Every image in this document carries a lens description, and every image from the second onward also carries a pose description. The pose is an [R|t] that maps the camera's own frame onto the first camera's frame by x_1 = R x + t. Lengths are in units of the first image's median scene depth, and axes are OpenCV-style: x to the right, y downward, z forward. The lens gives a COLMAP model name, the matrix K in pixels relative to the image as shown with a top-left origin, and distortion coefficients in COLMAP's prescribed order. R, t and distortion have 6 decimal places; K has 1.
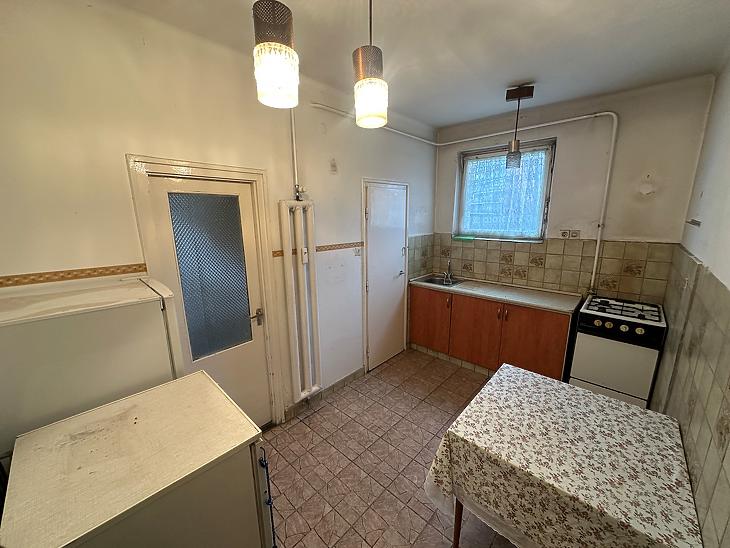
lens RADIAL K [[291.8, 0, 365.0], [0, 291.8, 274.0], [0, 0, 1]] dist [-0.000319, -0.000012]
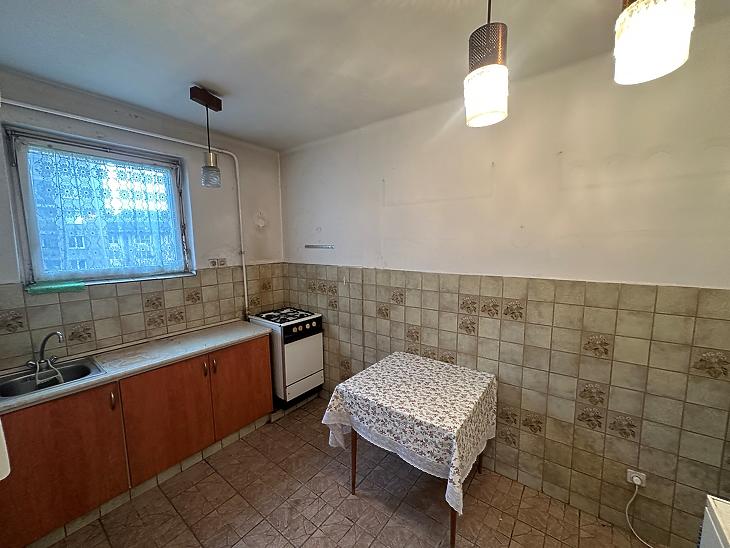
lens RADIAL K [[291.8, 0, 365.0], [0, 291.8, 274.0], [0, 0, 1]] dist [-0.000319, -0.000012]
pose [[-0.102476, -0.098513, 0.989845, -0.323196], [0.216001, 0.969137, 0.118814, -0.109432], [-0.971001, 0.225983, -0.078034, 0.603648]]
